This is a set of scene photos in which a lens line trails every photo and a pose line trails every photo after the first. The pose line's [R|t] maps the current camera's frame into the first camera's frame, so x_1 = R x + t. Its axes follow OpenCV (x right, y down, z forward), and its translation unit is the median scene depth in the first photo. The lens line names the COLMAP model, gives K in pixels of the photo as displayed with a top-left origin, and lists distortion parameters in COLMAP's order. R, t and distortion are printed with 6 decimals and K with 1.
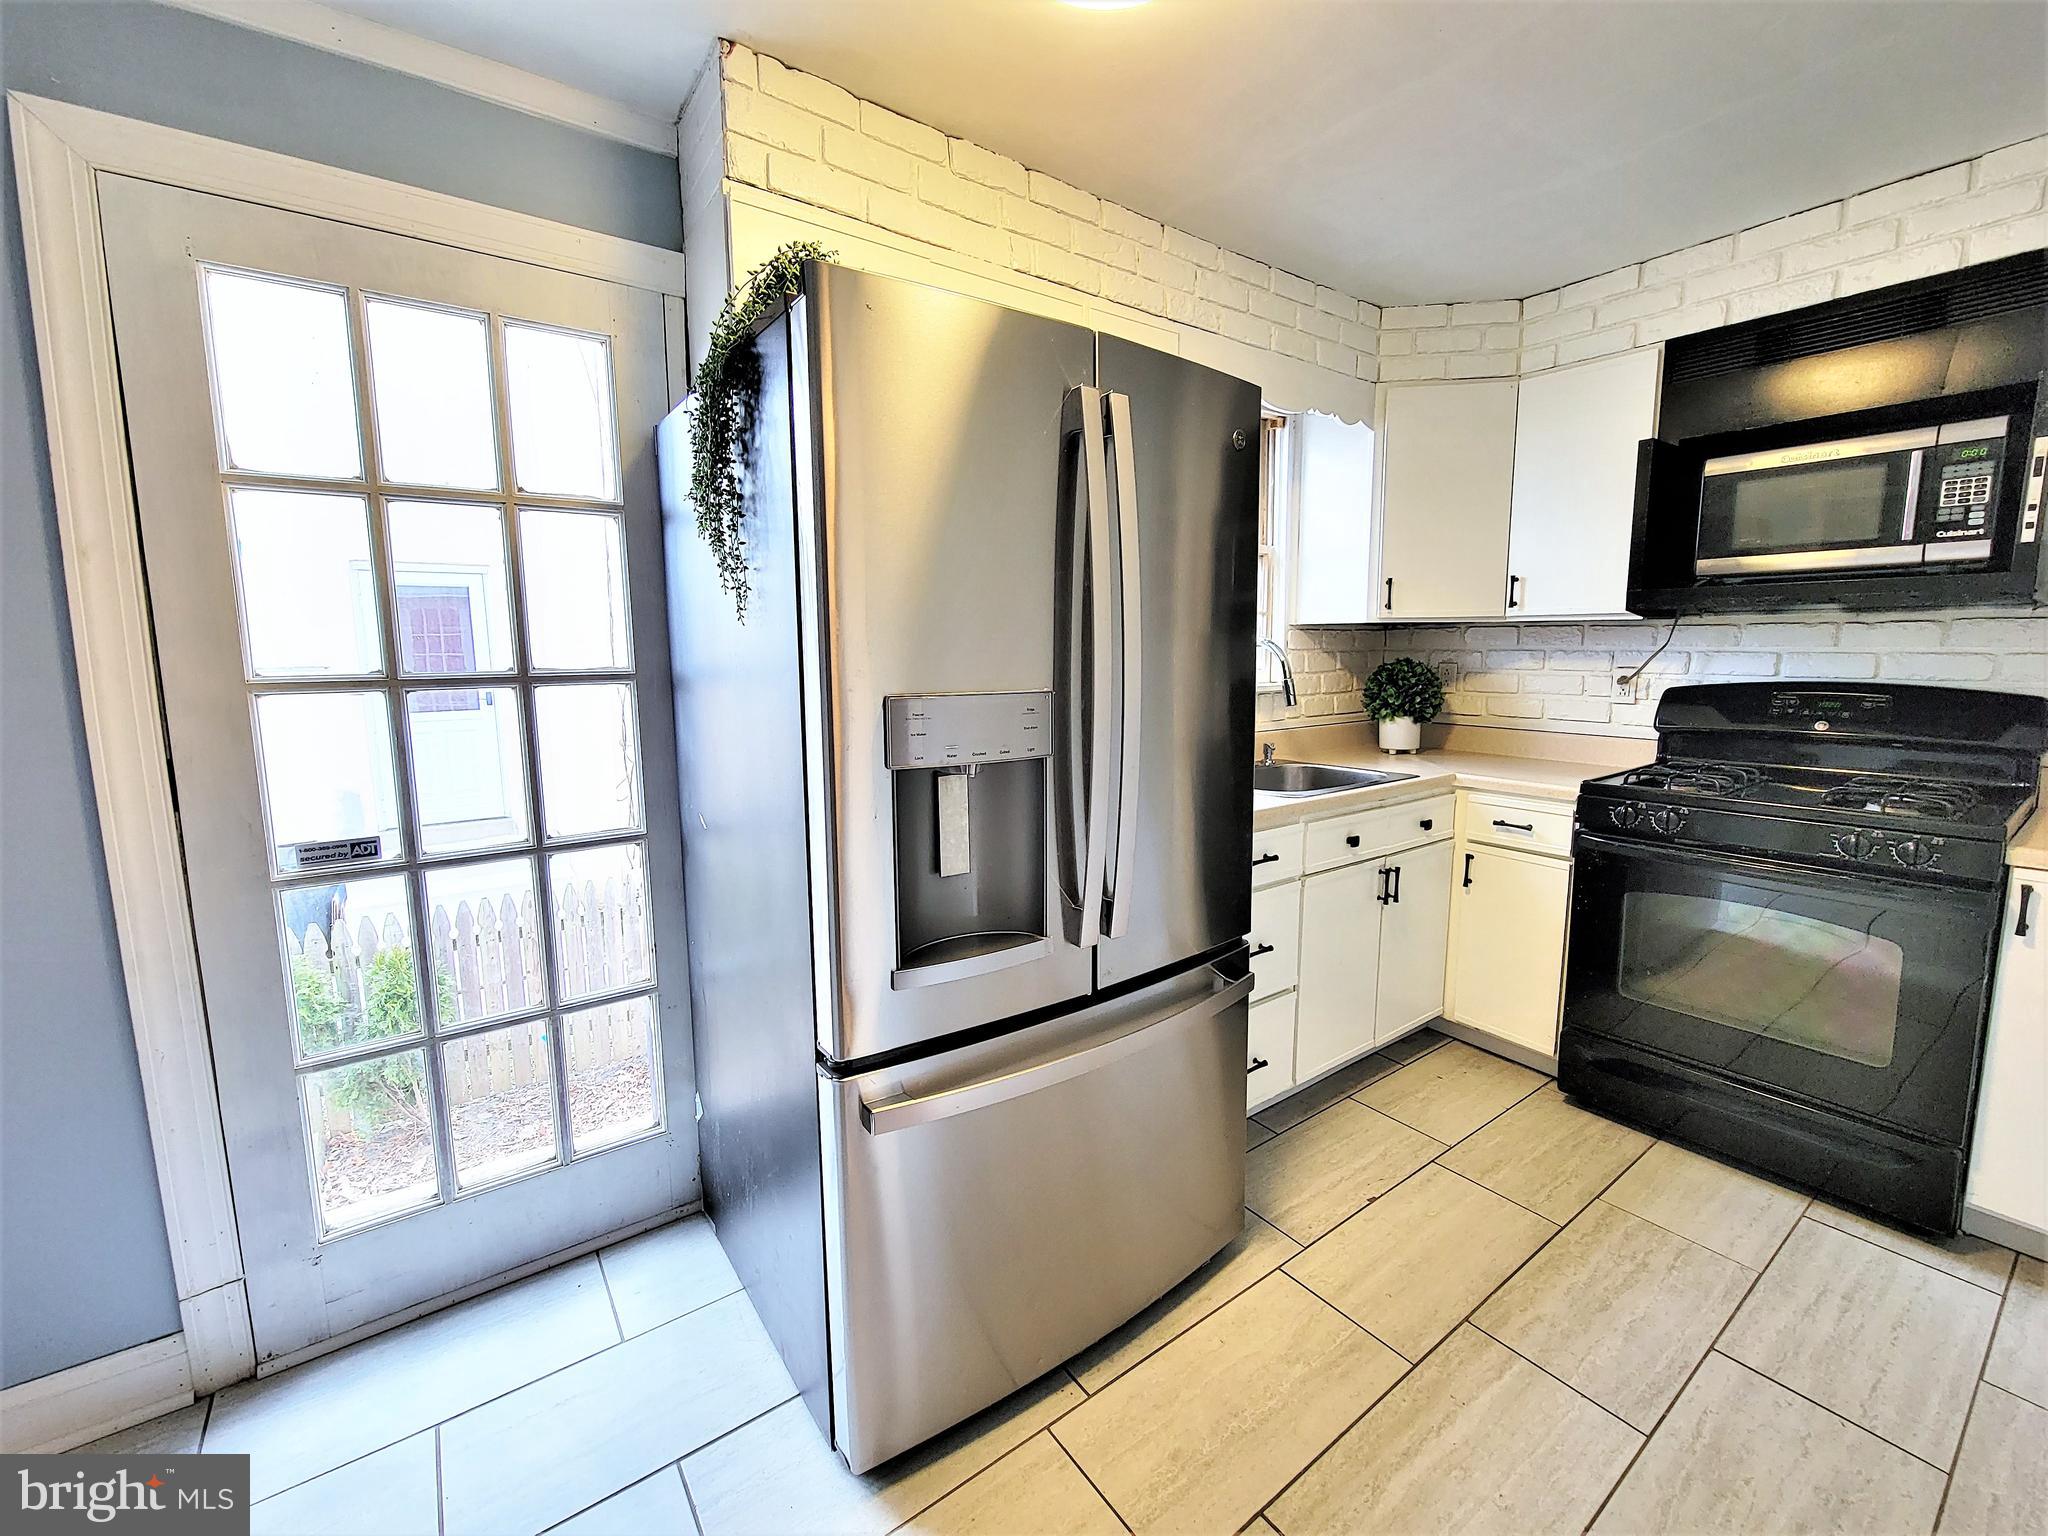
lens RADIAL K [[842.0, 0, 1019.4], [0, 842.0, 752.0], [0, 0, 1]] dist [-0.004253, 0.000686]
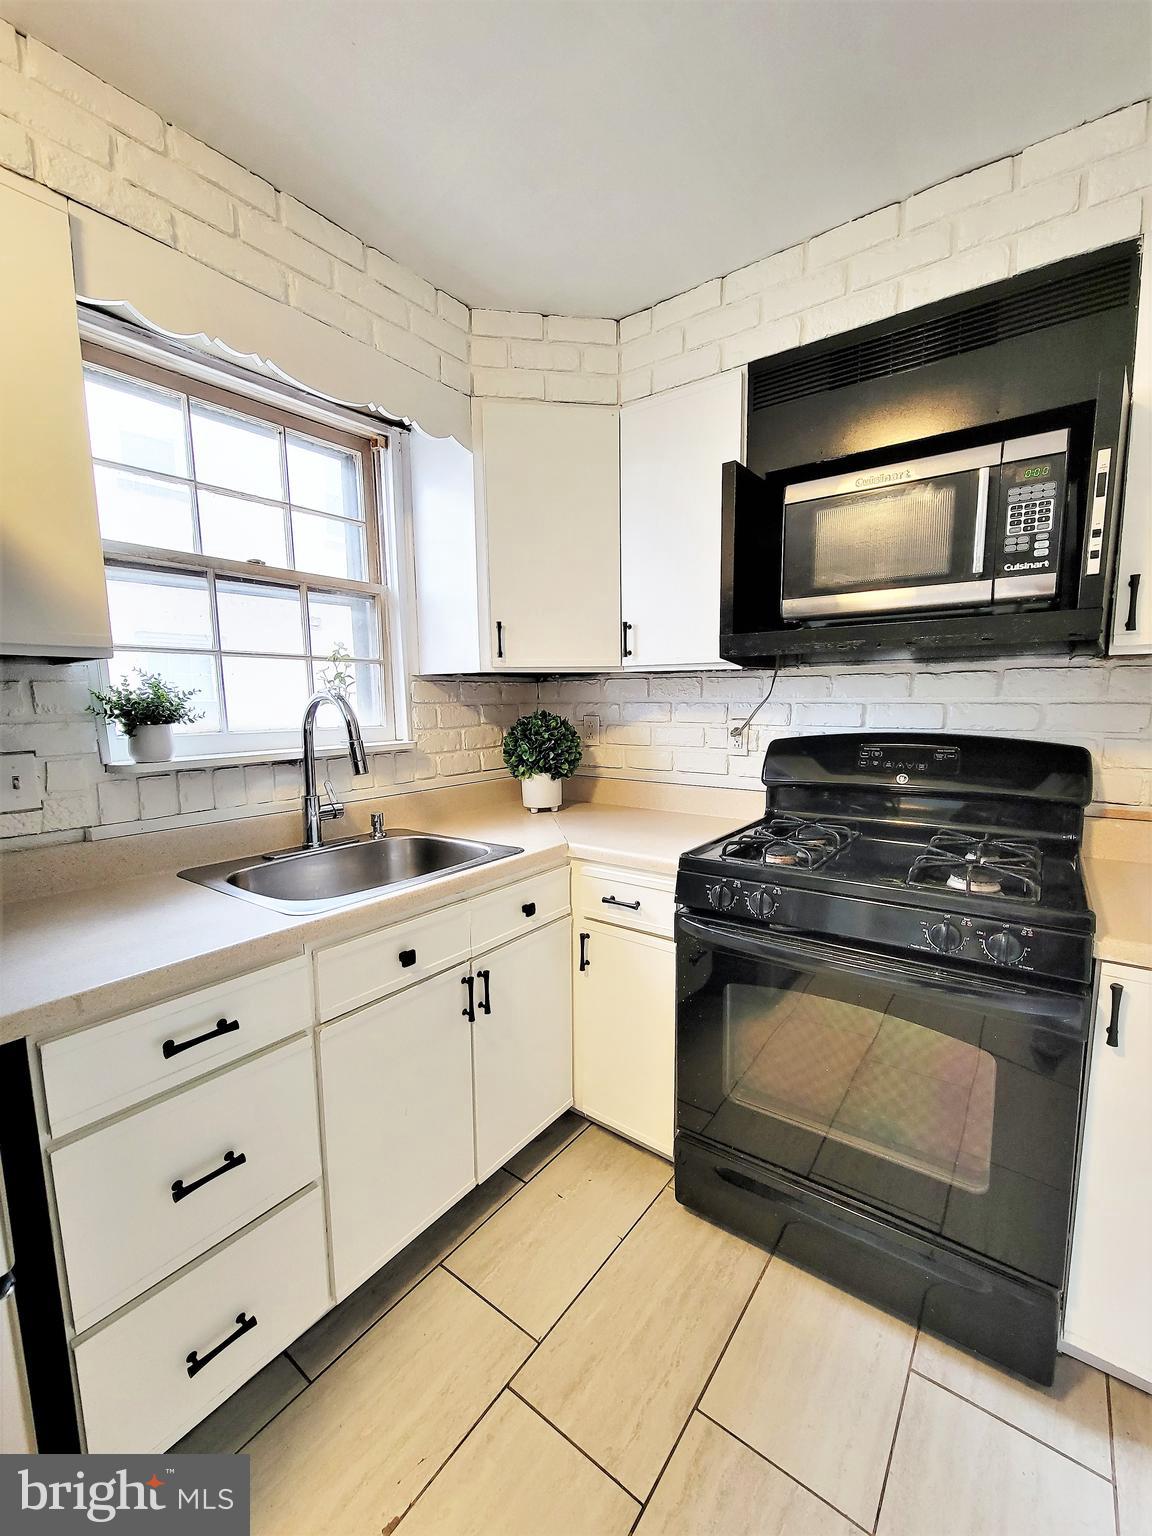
lens RADIAL K [[631.5, 0, 576.7], [0, 631.5, 778.4], [0, 0, 1]] dist [-0.004253, 0.000686]
pose [[0.955597, -0.041292, 0.291769, 0.374023], [0.041544, 0.999122, 0.005334, -0.049933], [-0.291733, 0.007024, 0.956474, 0.402226]]
